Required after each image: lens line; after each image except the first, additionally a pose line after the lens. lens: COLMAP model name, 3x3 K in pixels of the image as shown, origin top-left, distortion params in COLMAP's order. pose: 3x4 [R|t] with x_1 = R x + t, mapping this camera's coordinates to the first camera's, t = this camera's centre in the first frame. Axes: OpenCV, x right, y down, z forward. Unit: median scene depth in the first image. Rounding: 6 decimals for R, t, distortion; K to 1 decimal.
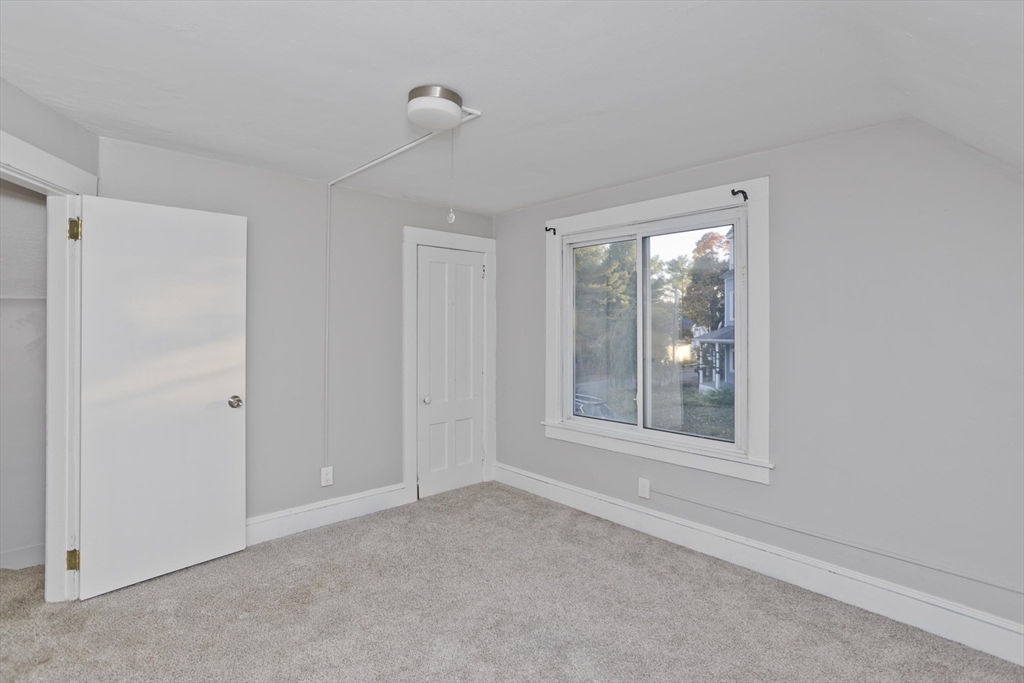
lens RADIAL K [[507.5, 0, 514.2], [0, 507.5, 326.0], [0, 0, 1]] dist [-0.021634, 0.020923]
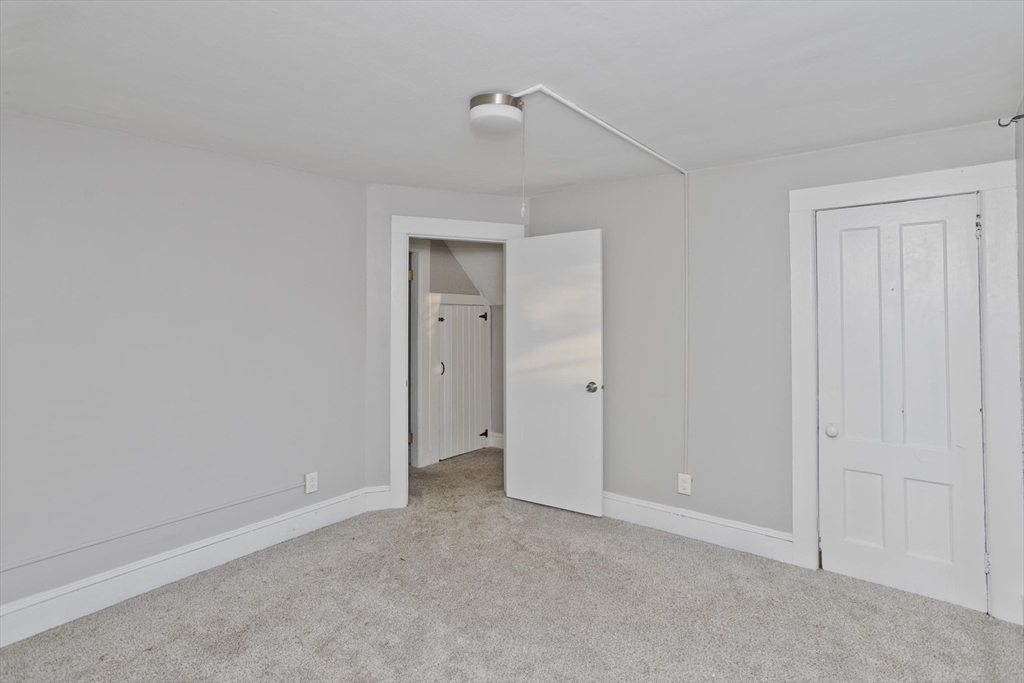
lens RADIAL K [[509.7, 0, 513.3], [0, 509.7, 309.3], [0, 0, 1]] dist [-0.021490, 0.020684]
pose [[0.169938, -0.028446, -0.985044, 0.572023], [-0.007565, 0.999516, -0.030169, 0.005909], [0.985426, 0.012579, 0.169640, 0.588090]]
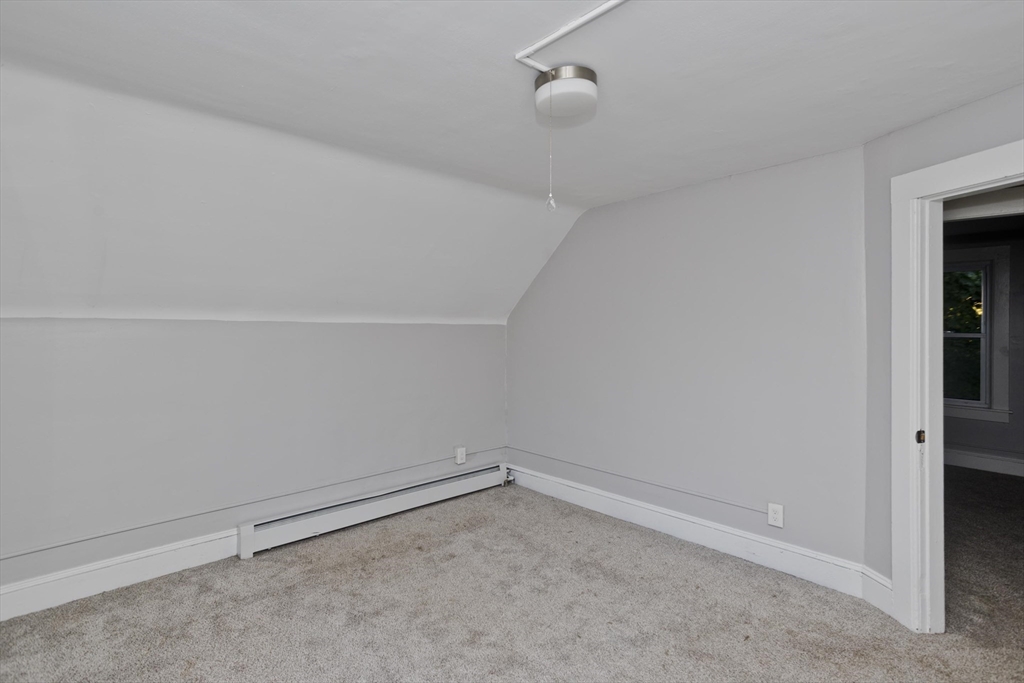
lens RADIAL K [[507.5, 0, 514.2], [0, 507.5, 326.0], [0, 0, 1]] dist [-0.021634, 0.020923]
pose [[-0.999829, -0.000485, 0.018465, -0.061127], [-0.000363, 0.999978, 0.006567, -0.013733], [-0.018468, 0.006559, -0.999808, 1.264037]]
